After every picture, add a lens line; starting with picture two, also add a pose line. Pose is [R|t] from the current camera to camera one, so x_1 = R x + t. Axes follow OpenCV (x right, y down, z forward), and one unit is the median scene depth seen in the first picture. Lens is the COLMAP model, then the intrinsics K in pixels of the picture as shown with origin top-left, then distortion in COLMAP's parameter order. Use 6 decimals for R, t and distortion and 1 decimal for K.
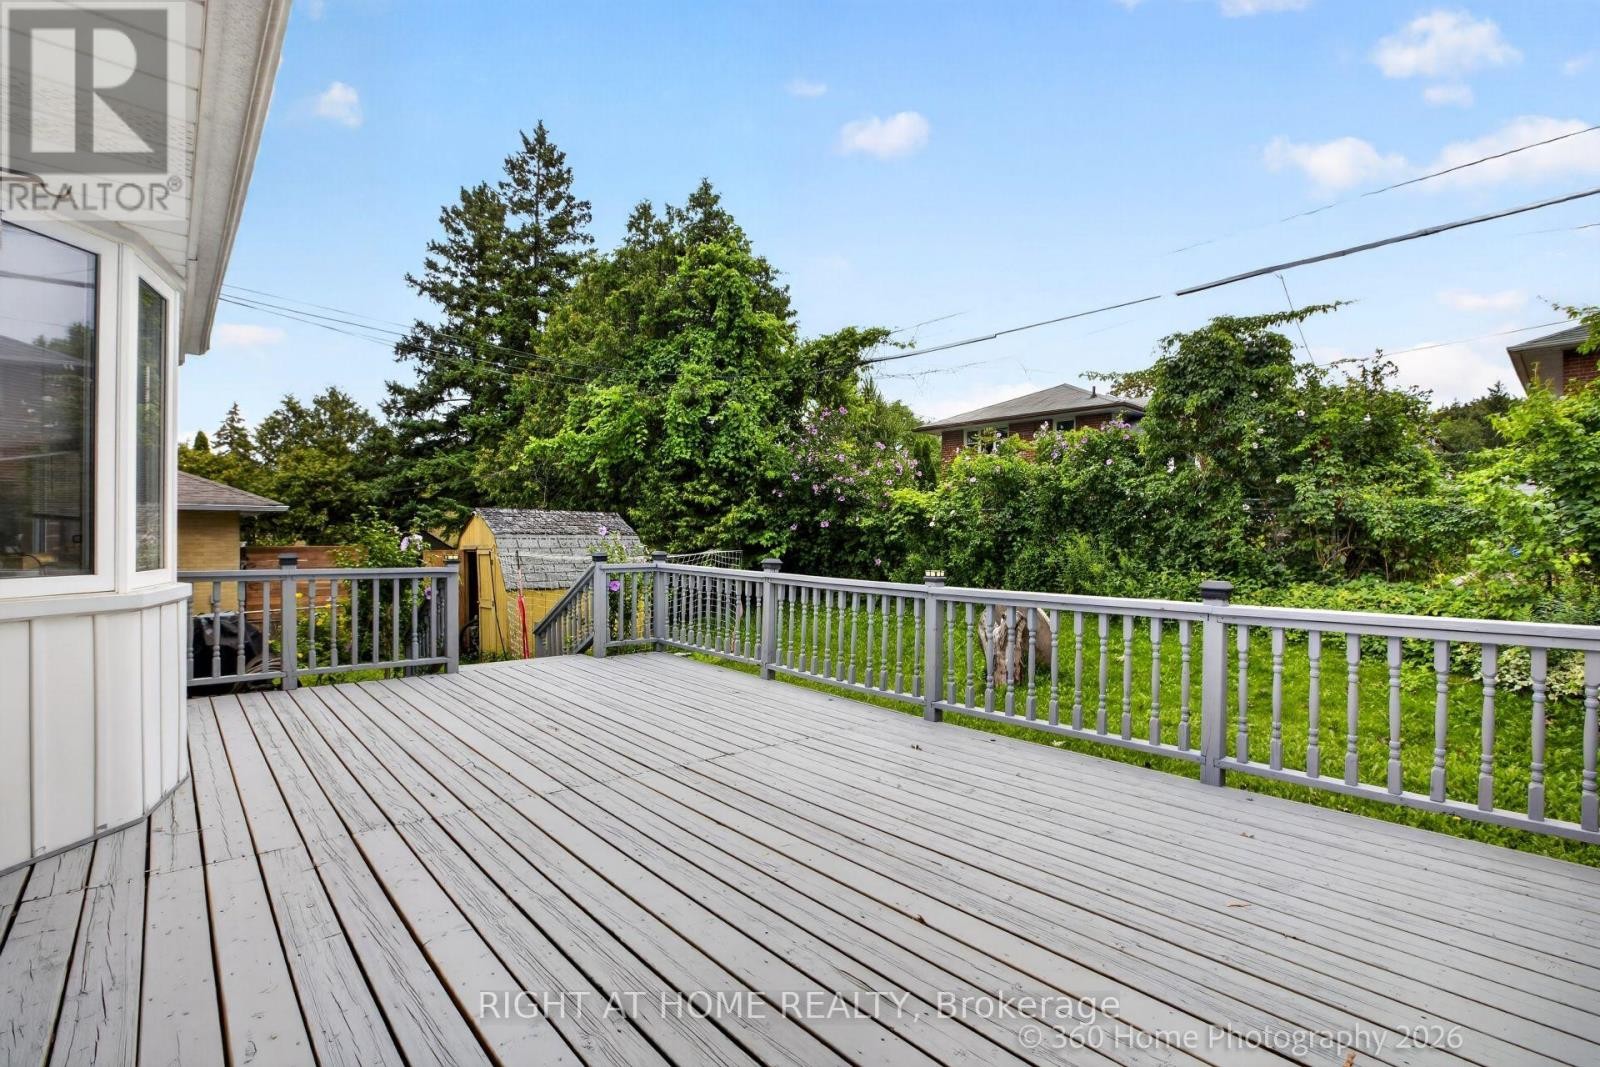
lens RADIAL K [[749.6, 0, 803.7], [0, 749.6, 538.4], [0, 0, 1]] dist [-0.054404, 0.020125]
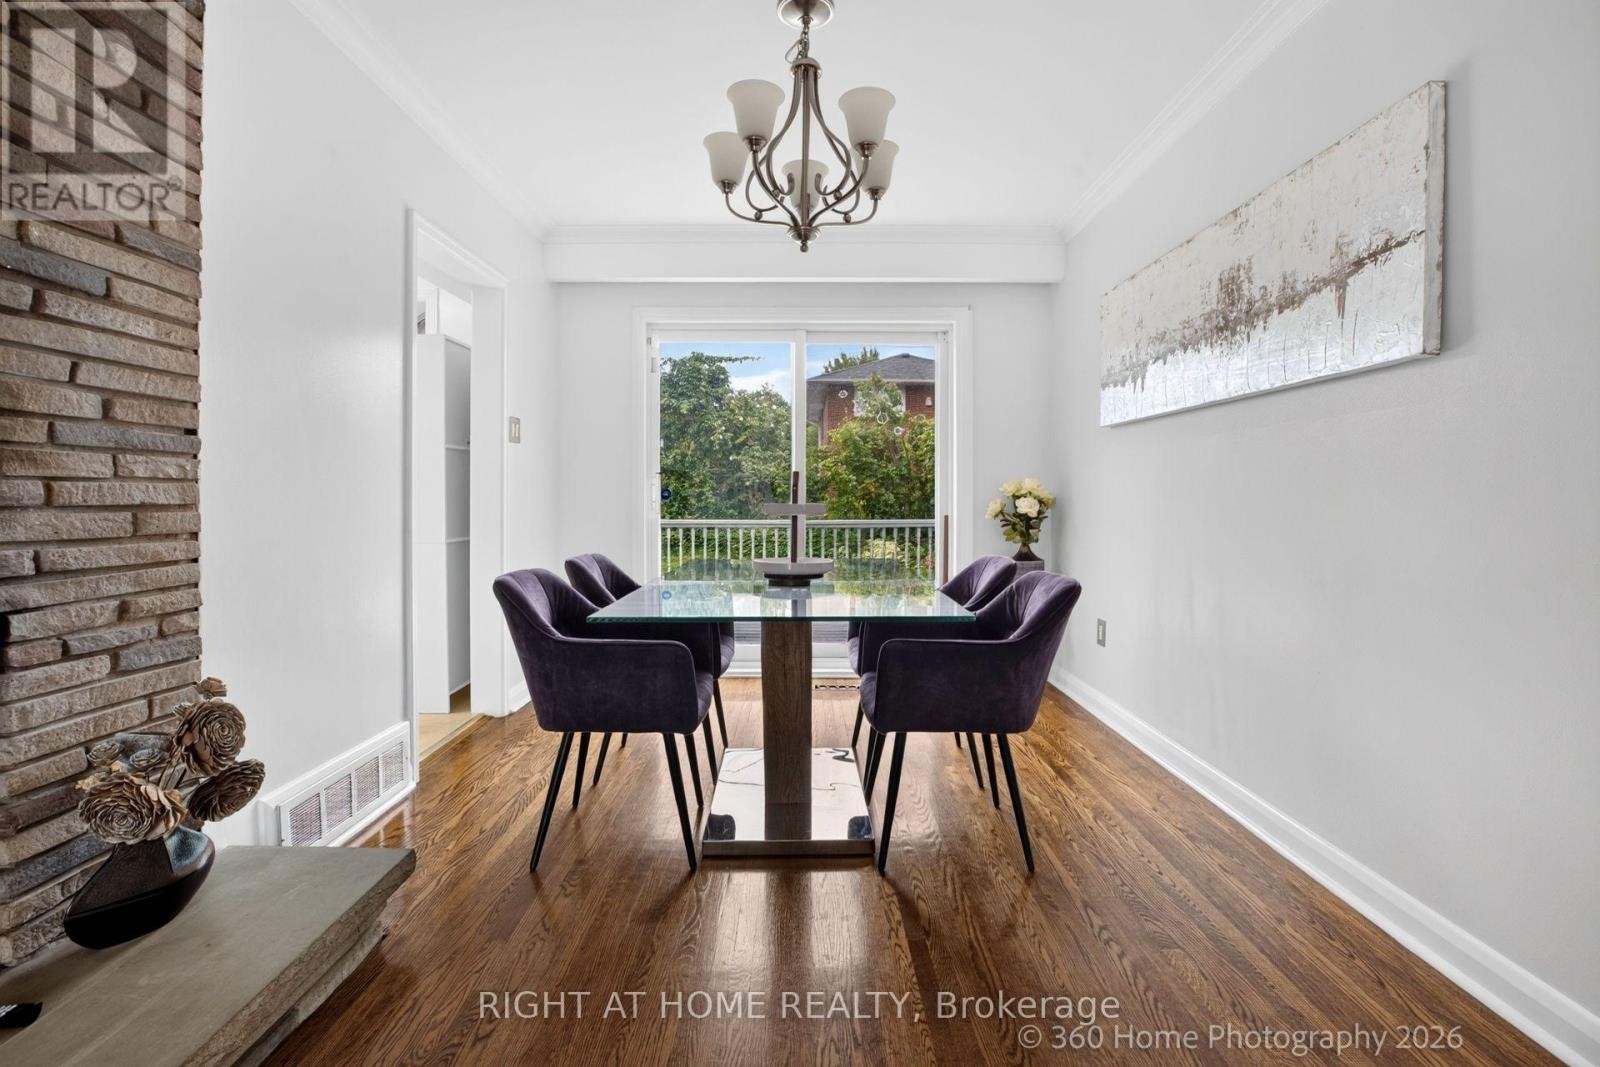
lens RADIAL K [[749.6, 0, 803.7], [0, 749.6, 538.4], [0, 0, 1]] dist [-0.054404, 0.020125]
pose [[0.678899, -0.038460, 0.733223, -0.468726], [-0.000848, 0.998585, 0.053164, 0.010505], [-0.734231, -0.036715, 0.677906, -0.264845]]
